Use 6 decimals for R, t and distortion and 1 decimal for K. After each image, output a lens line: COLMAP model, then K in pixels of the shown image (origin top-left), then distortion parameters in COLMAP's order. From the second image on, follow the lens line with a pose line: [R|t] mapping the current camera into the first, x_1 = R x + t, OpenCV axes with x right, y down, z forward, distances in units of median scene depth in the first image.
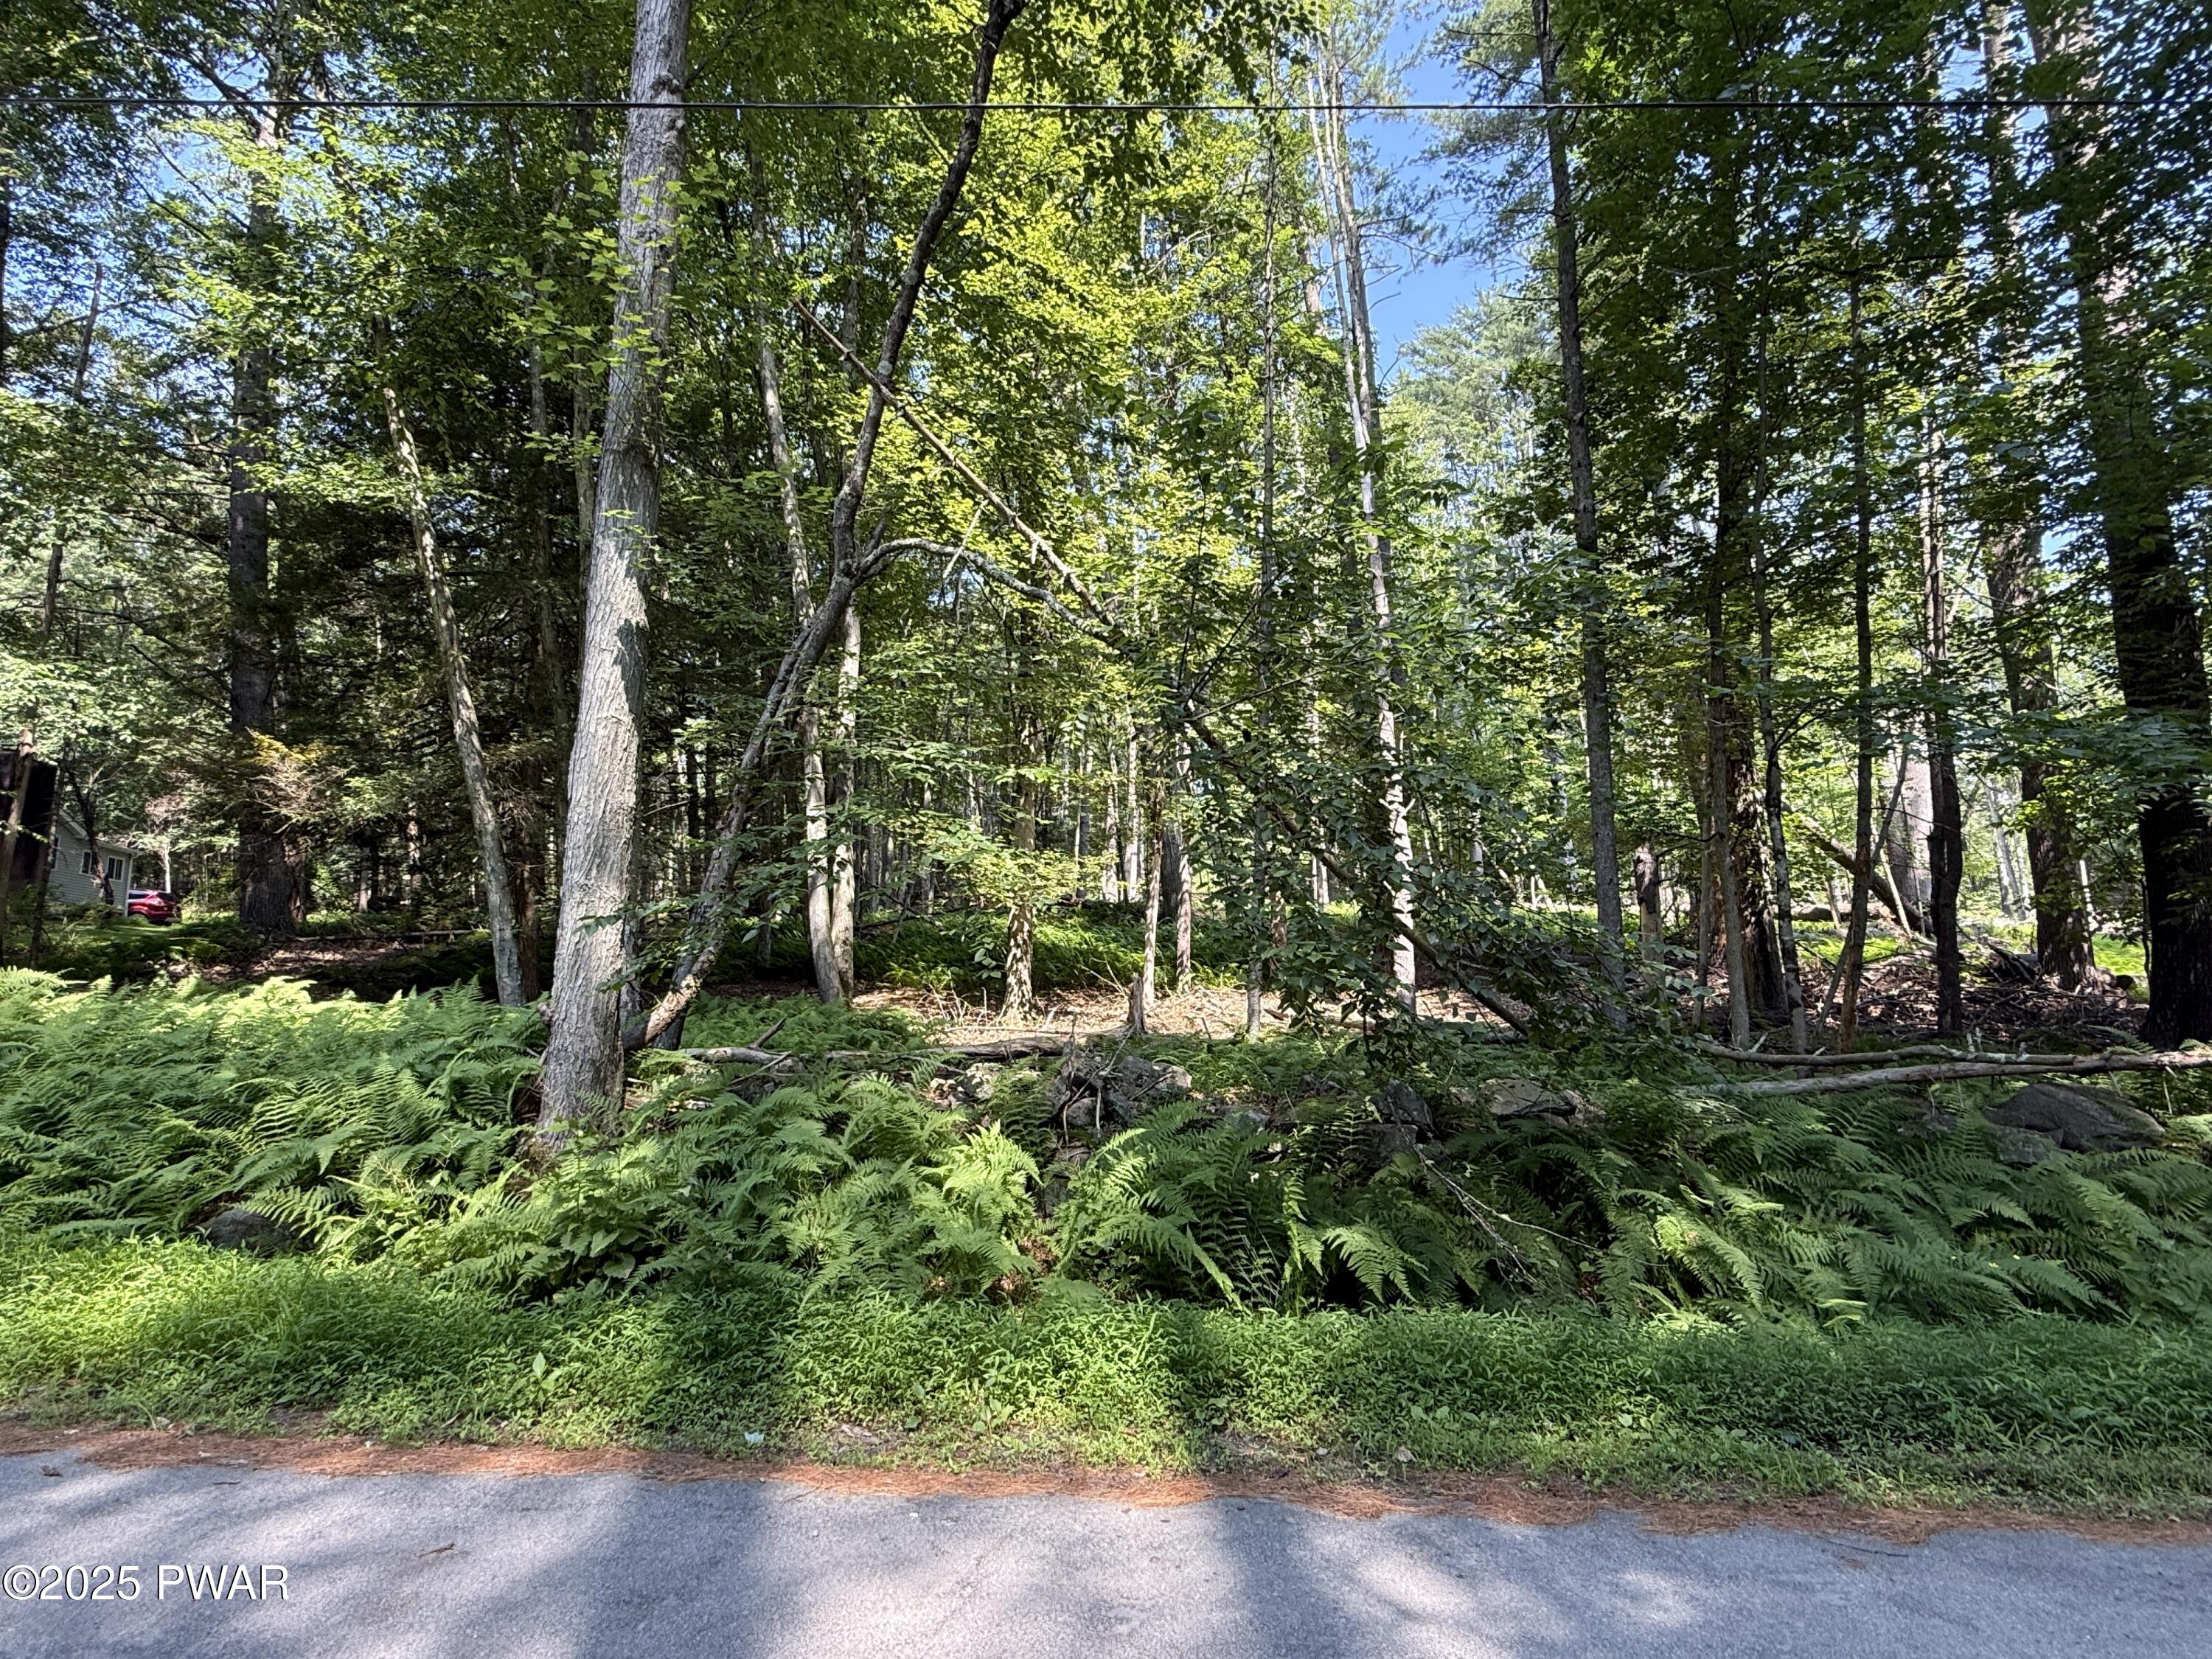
lens RADIAL K [[1105.6, 0, 1109.6], [0, 1105.6, 838.1], [0, 0, 1]] dist [-0.004547, -0.000843]
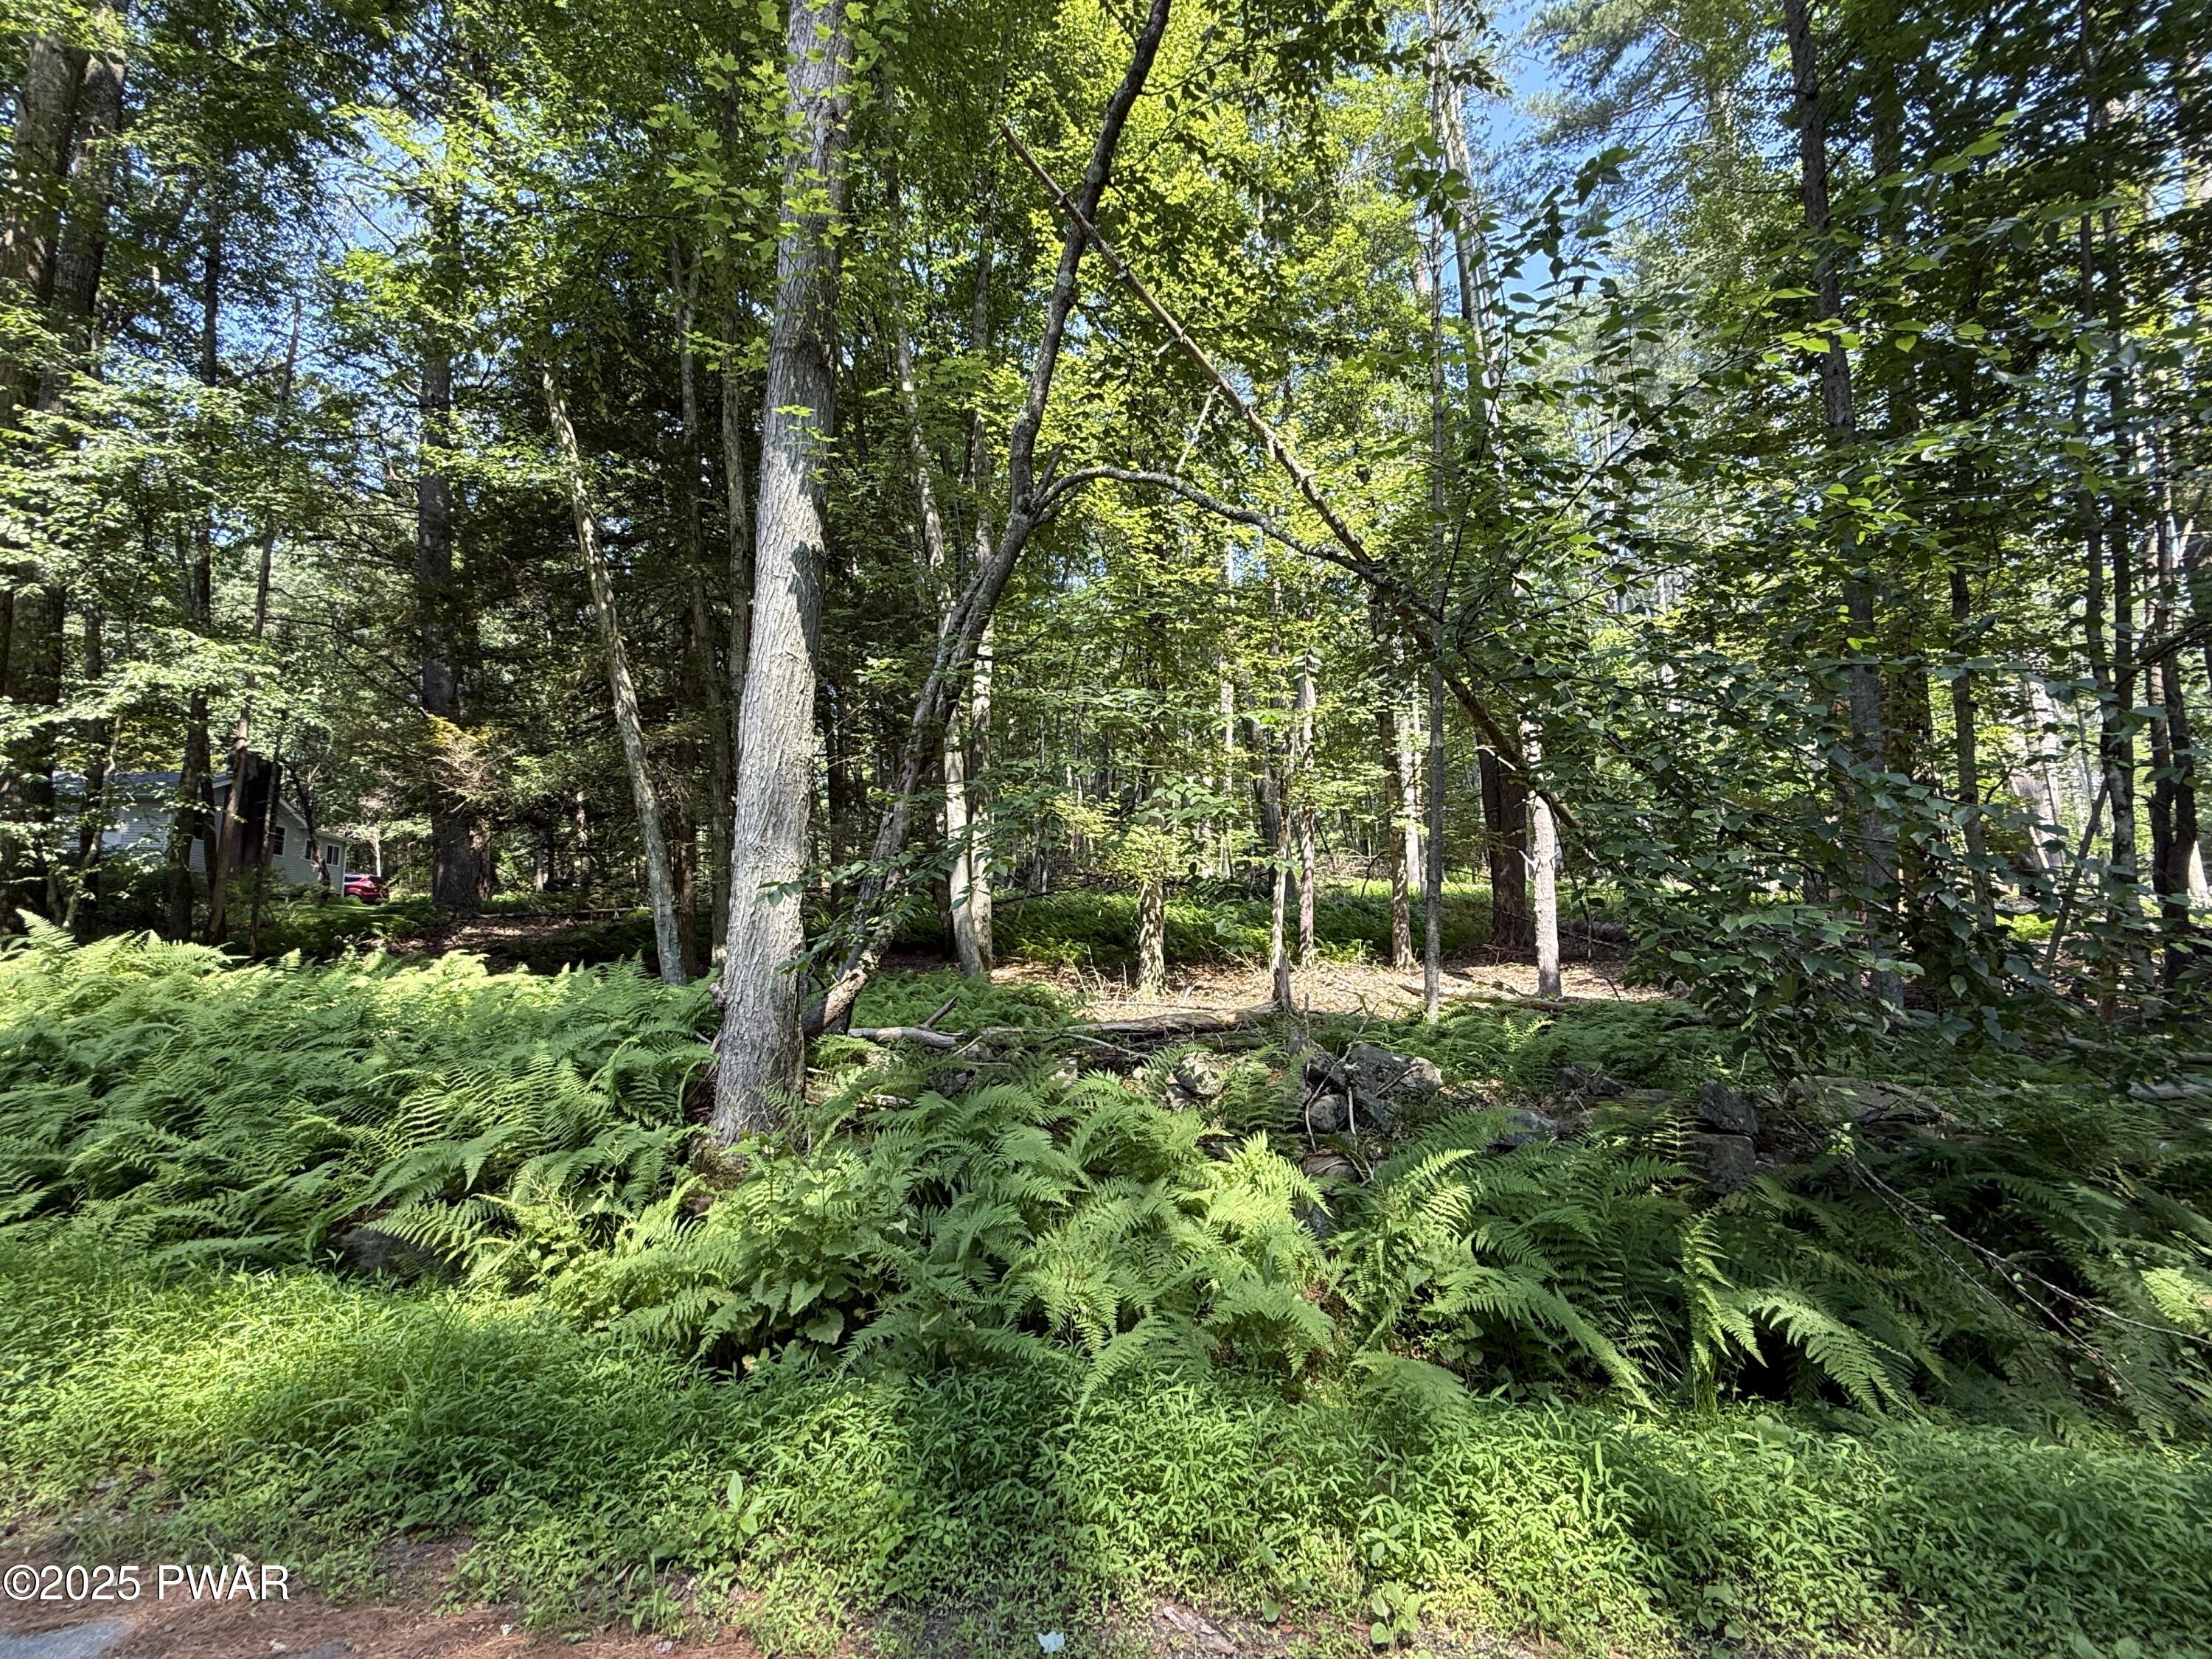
lens RADIAL K [[999.1, 0, 1105.5], [0, 999.1, 839.3], [0, 0, 1]] dist [-0.005114, -0.000632]
pose [[0.996645, -0.007377, -0.081515, -0.118132], [0.008489, 0.999875, 0.013306, 0.023316], [0.081406, -0.013953, 0.996583, 0.201990]]
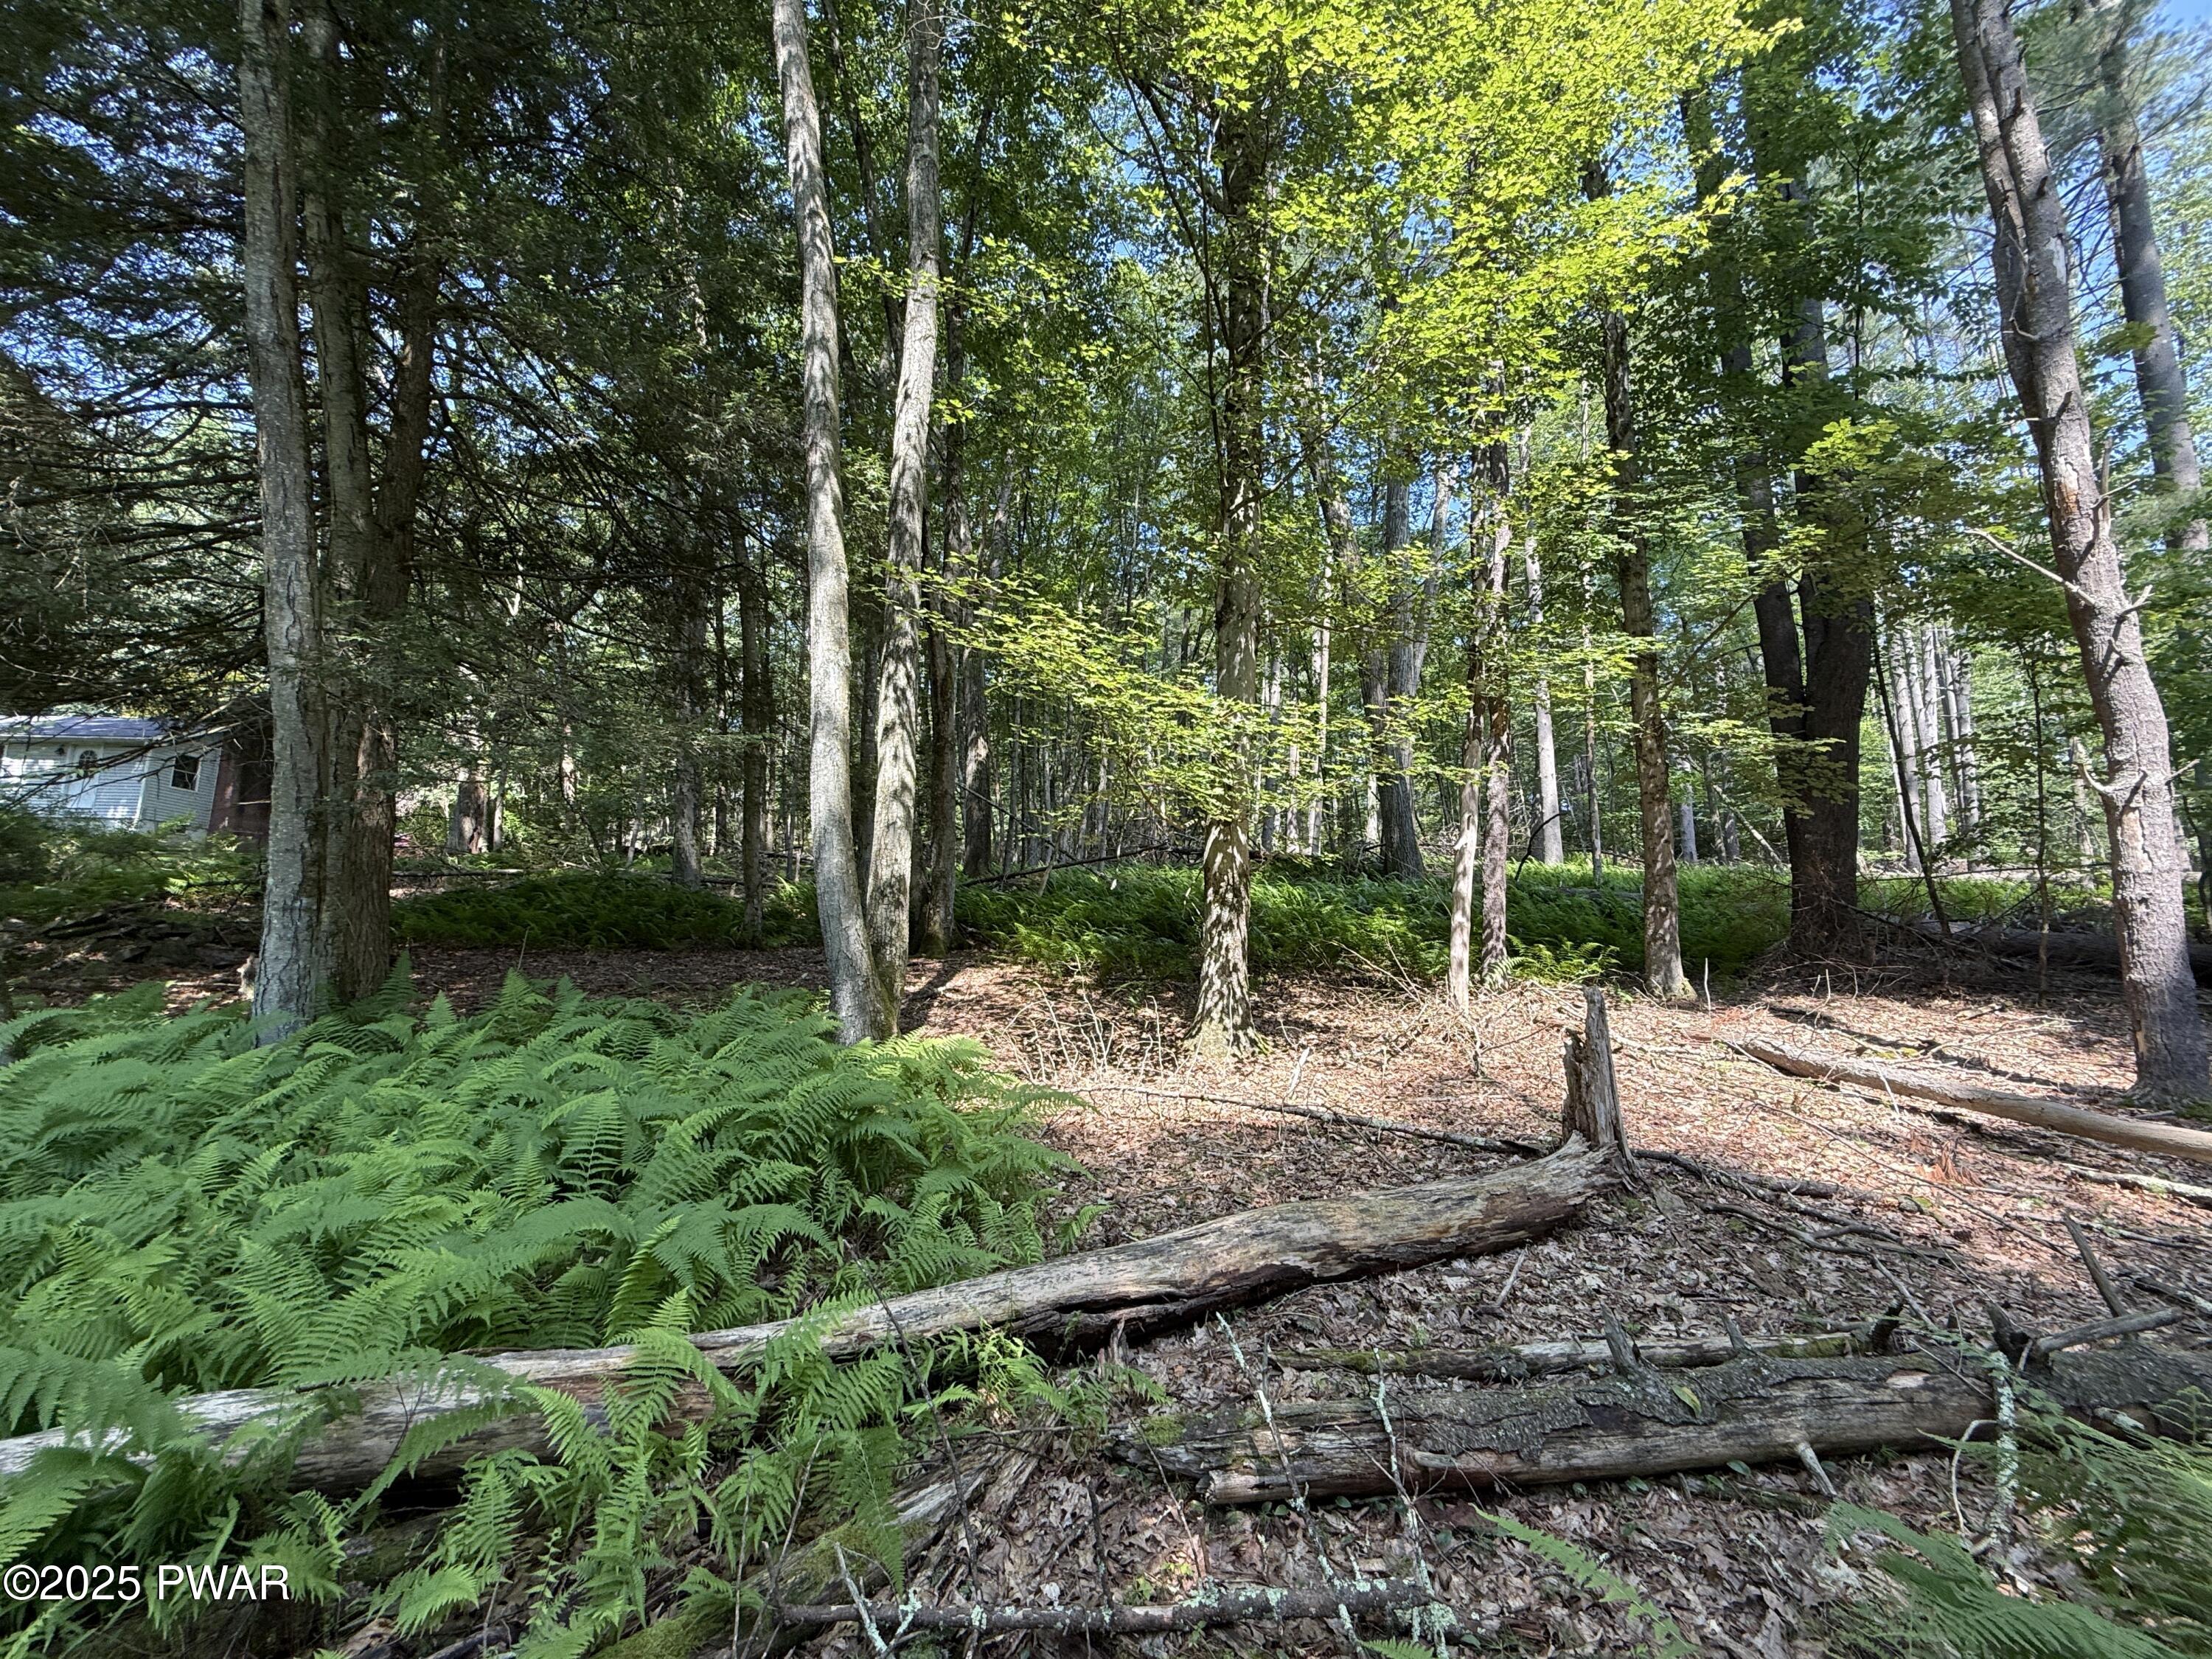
lens RADIAL K [[903.9, 0, 1115.0], [0, 903.9, 843.1], [0, 0, 1]] dist [-0.000698, -0.000578]
pose [[0.986356, 0.012365, -0.164163, -0.154029], [-0.007798, 0.999565, 0.028430, 0.141192], [0.164444, -0.026762, 0.986023, 1.385172]]
